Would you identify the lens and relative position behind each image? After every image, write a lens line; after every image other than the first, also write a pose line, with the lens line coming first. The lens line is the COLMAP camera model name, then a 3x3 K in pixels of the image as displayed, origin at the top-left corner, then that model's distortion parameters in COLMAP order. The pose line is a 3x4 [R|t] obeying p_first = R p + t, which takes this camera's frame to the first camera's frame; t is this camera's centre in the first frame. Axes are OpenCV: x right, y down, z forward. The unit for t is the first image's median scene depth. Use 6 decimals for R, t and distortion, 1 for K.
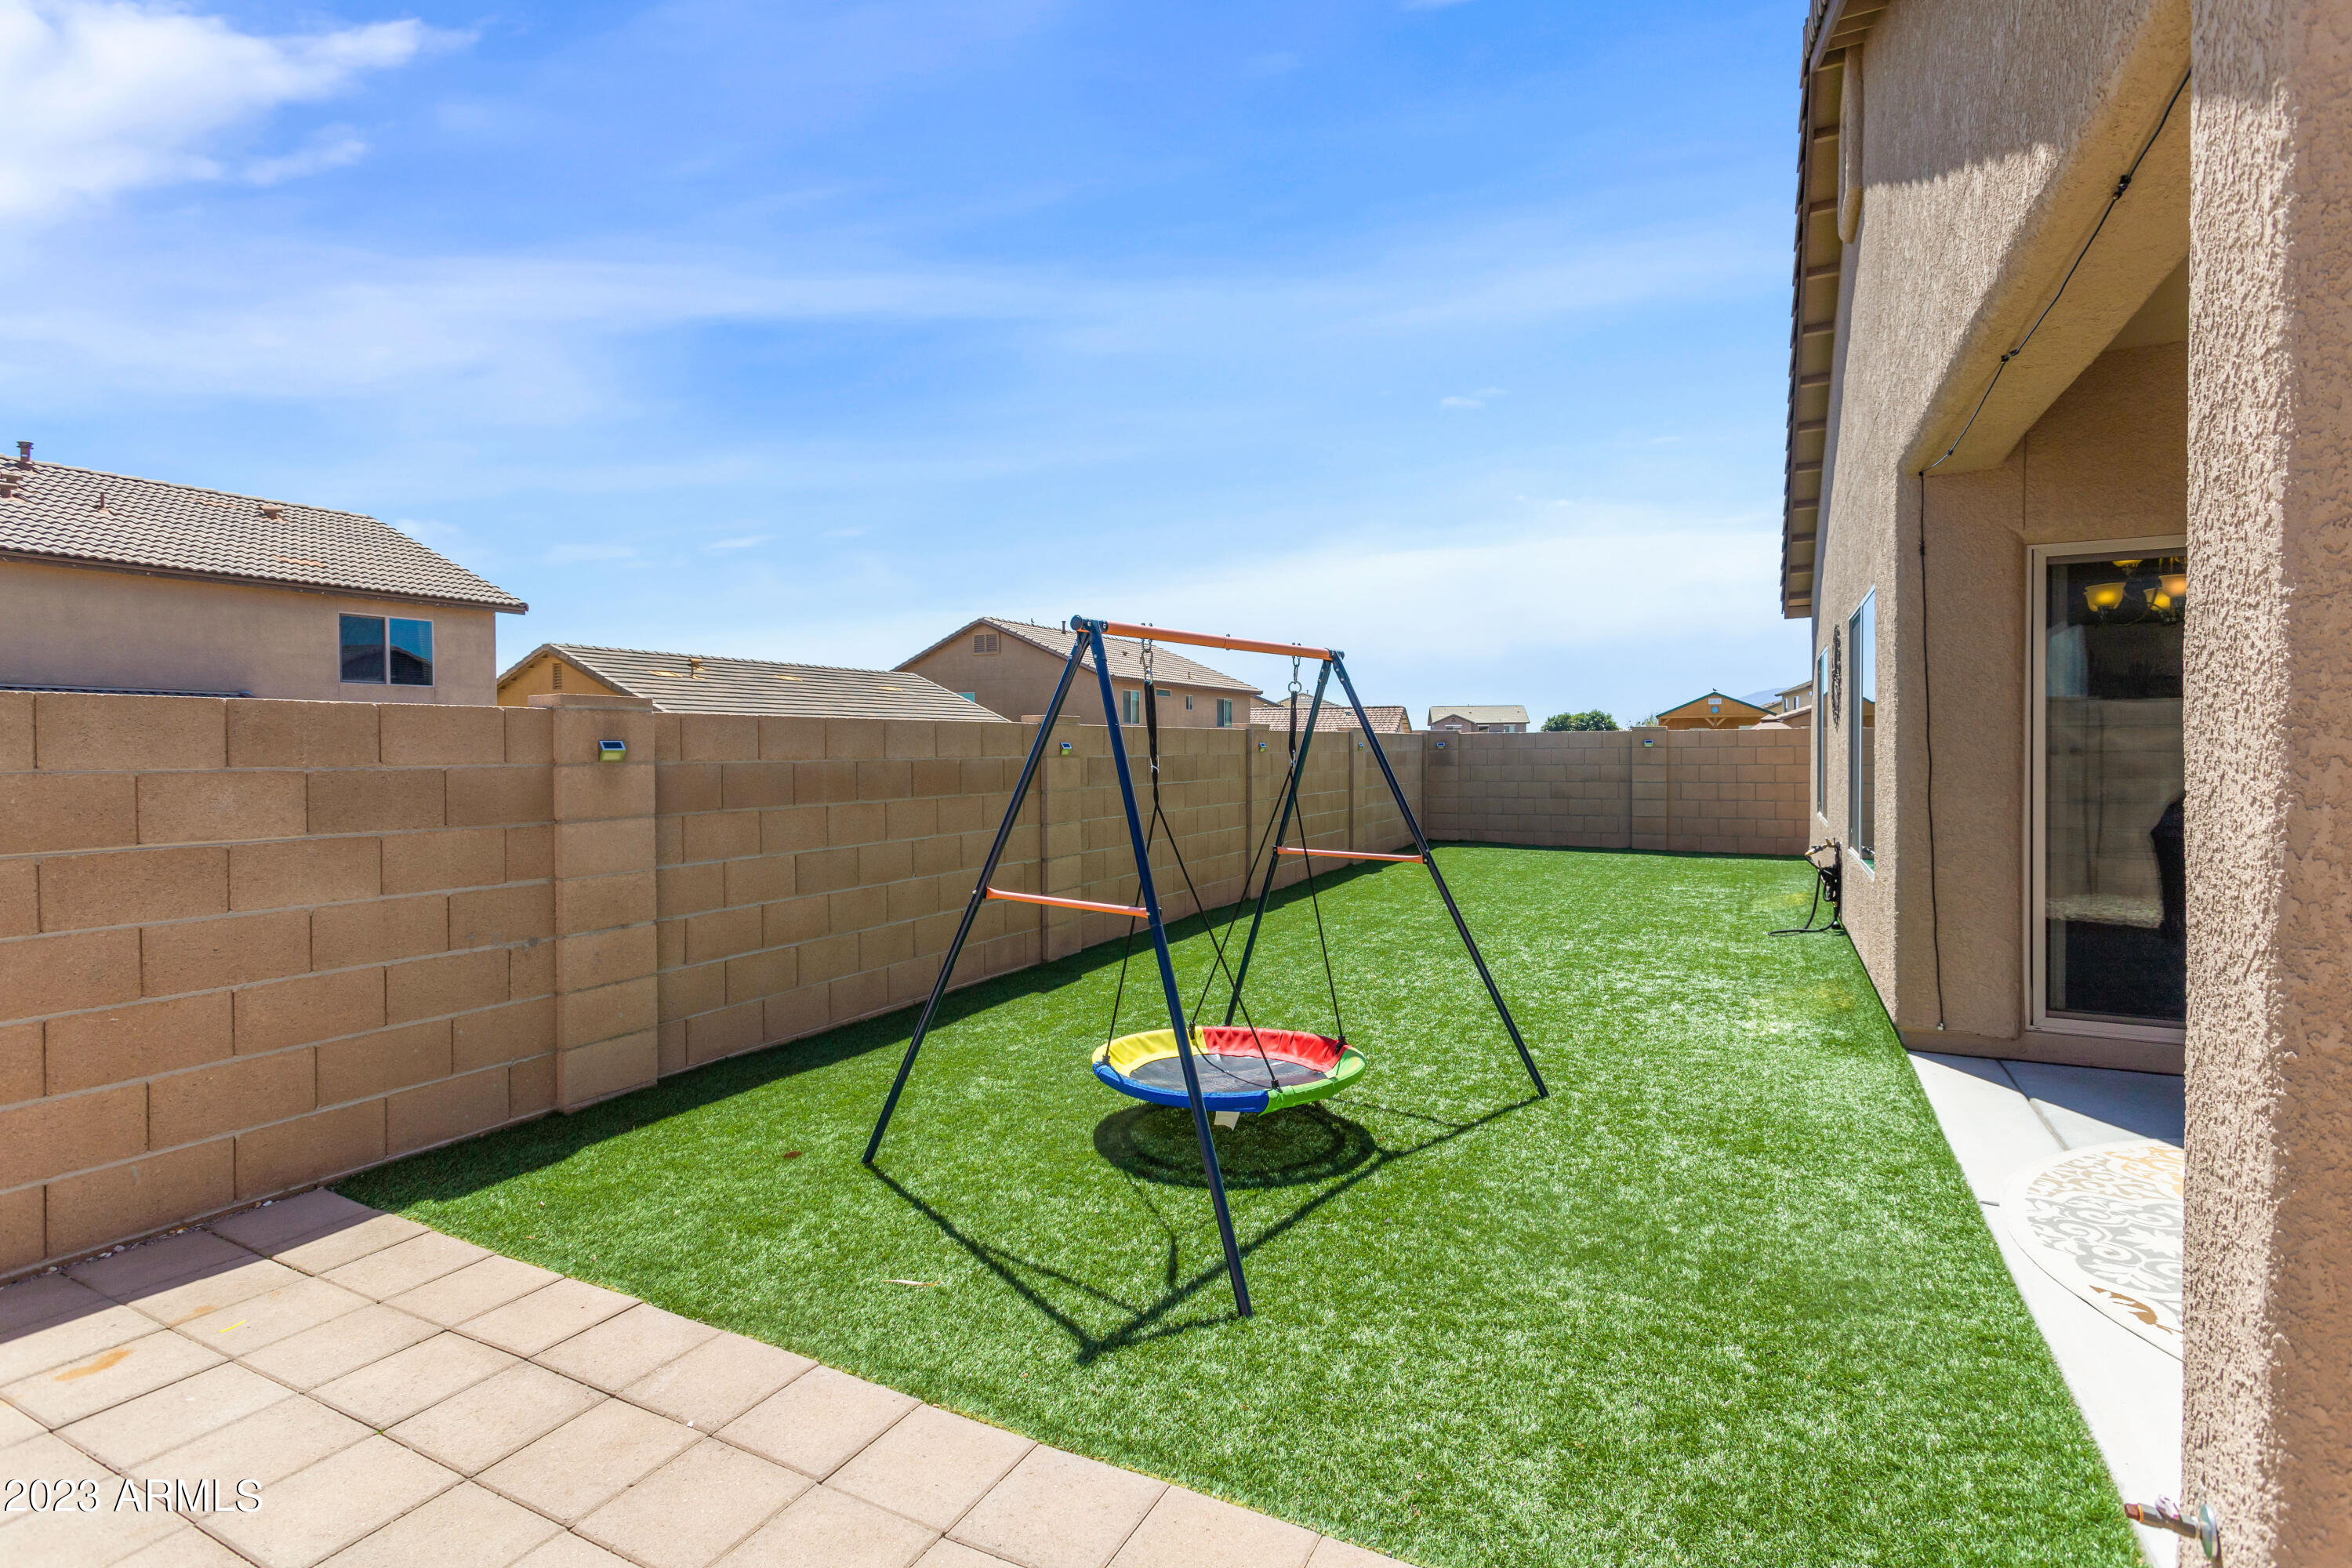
lens RADIAL K [[1127.2, 0, 1188.4], [0, 1127.2, 769.9], [0, 0, 1]] dist [0.001430, -0.001253]
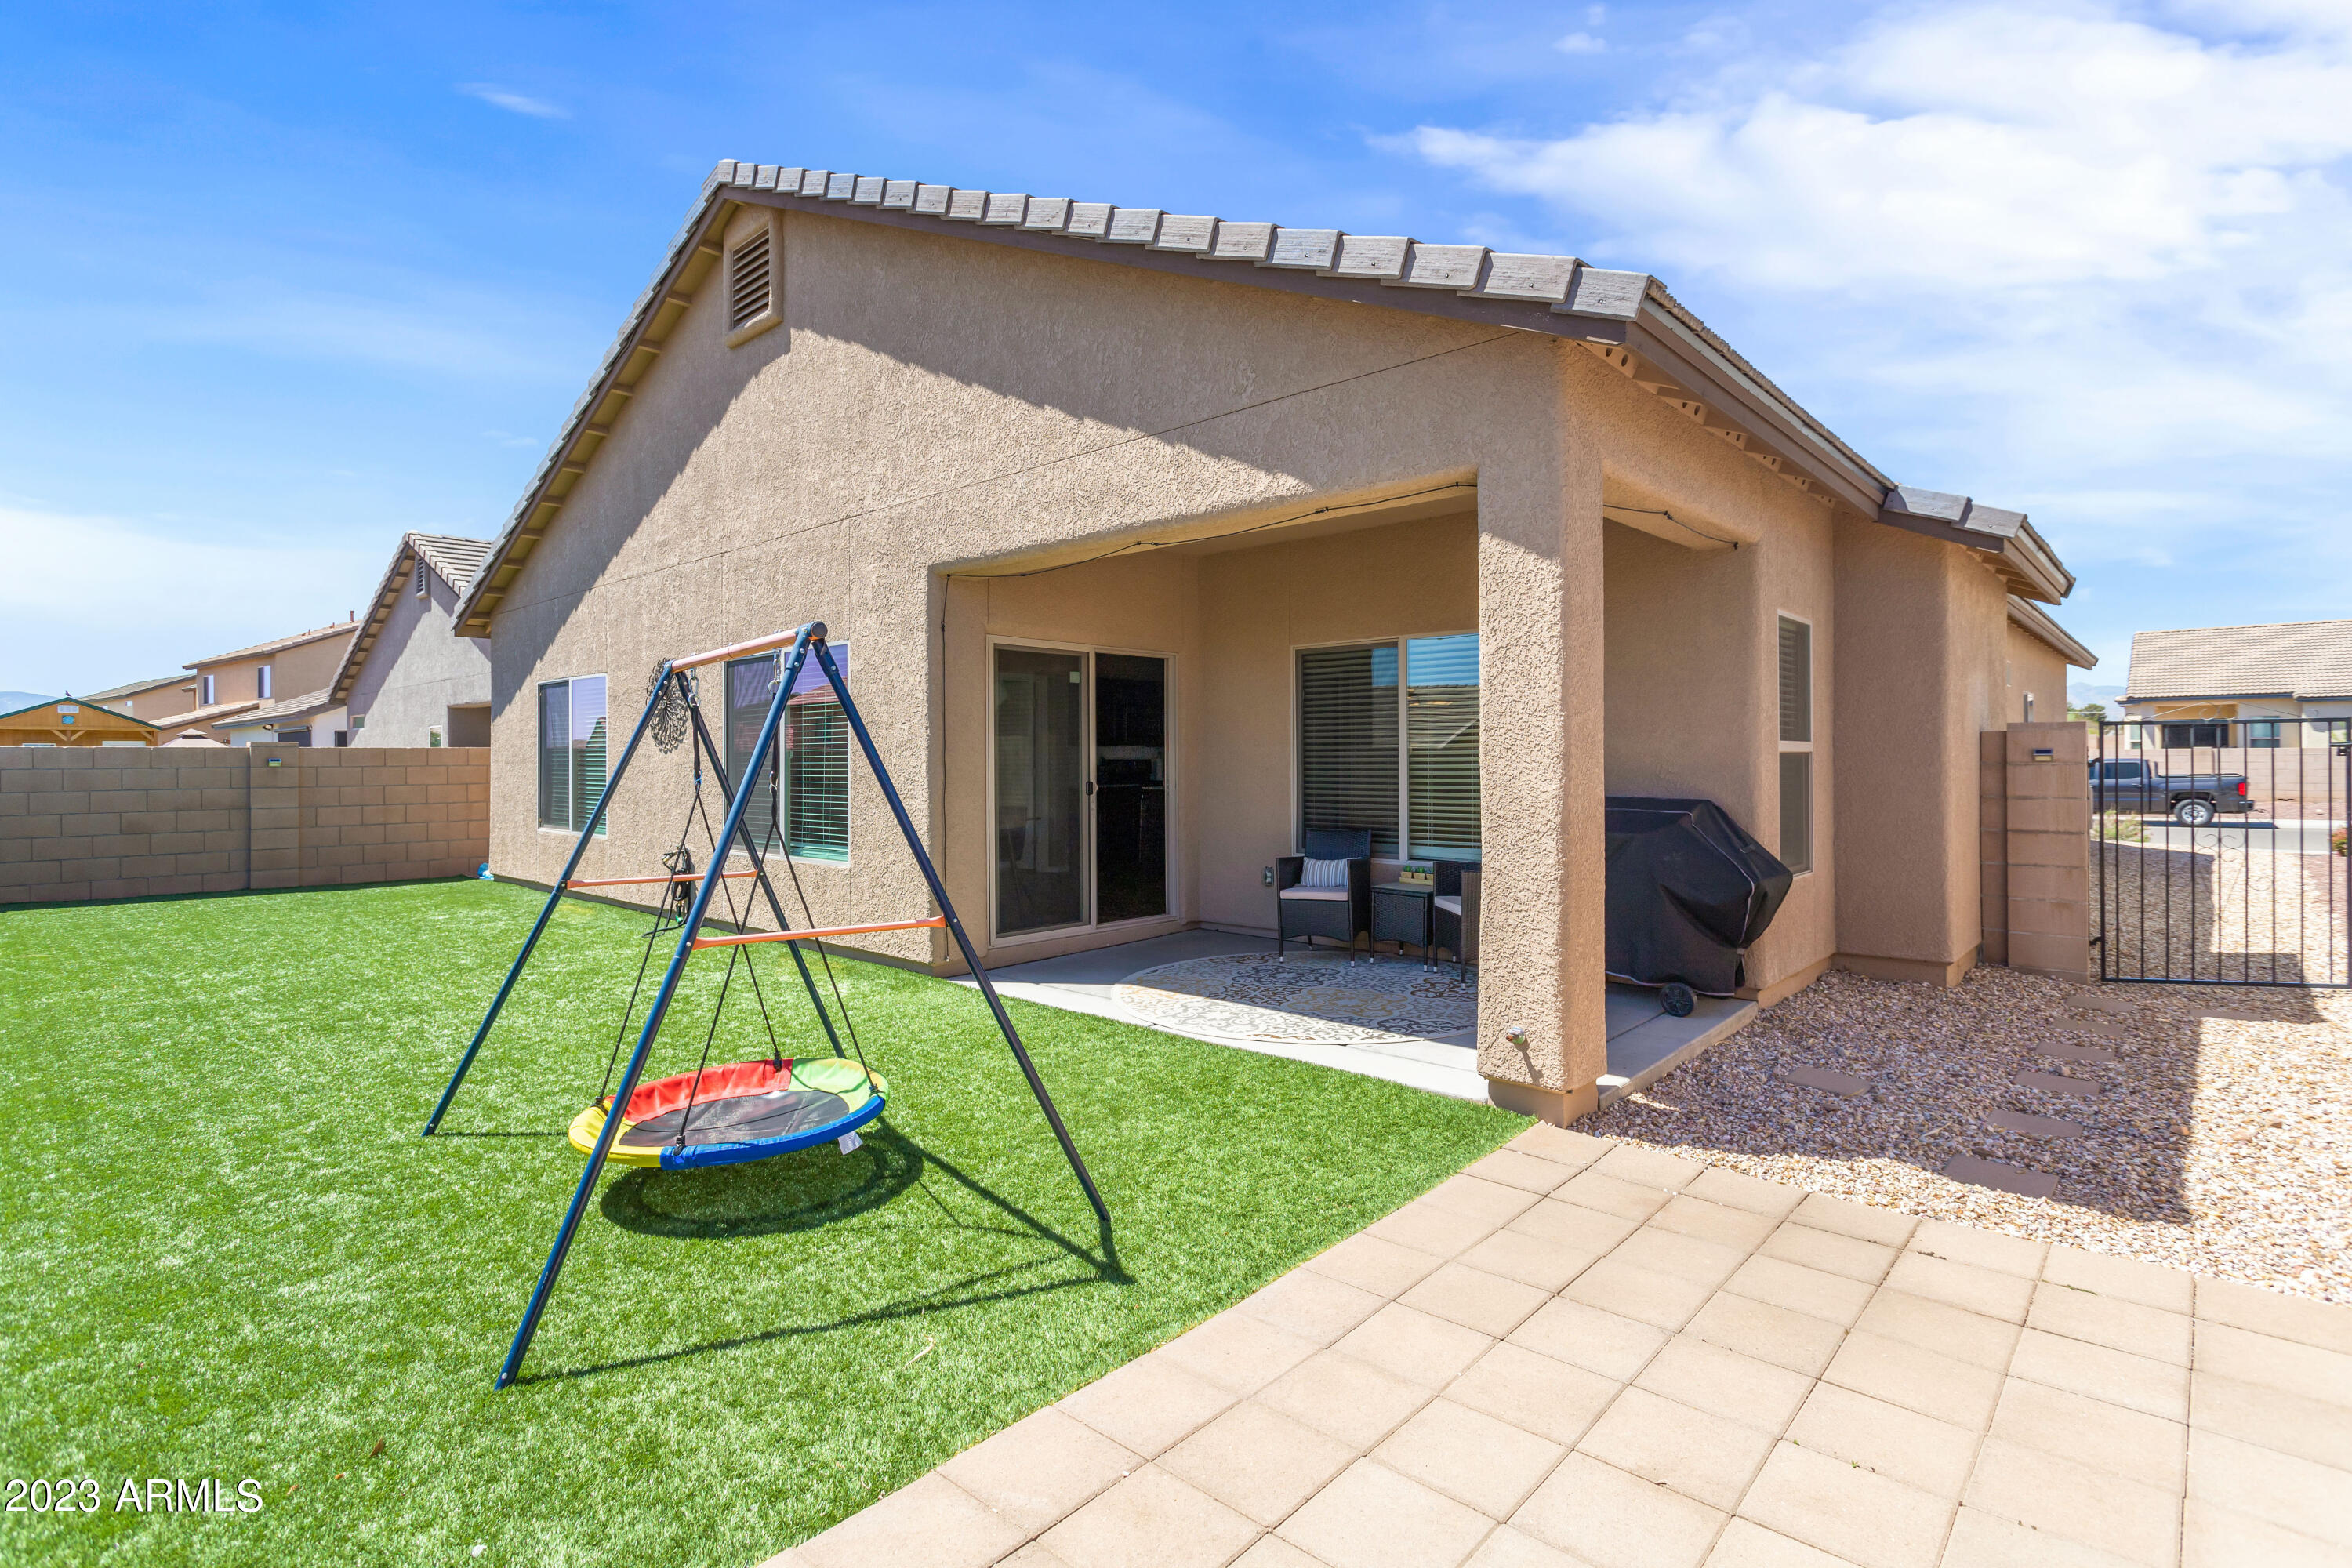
lens RADIAL K [[1127.2, 0, 1191.6], [0, 1127.2, 768.9], [0, 0, 1]] dist [0.001430, -0.001253]
pose [[0.246204, -0.003387, 0.969212, -1.044409], [0.021670, 0.999763, -0.002011, -0.008240], [-0.968976, 0.021498, 0.246219, 0.542330]]
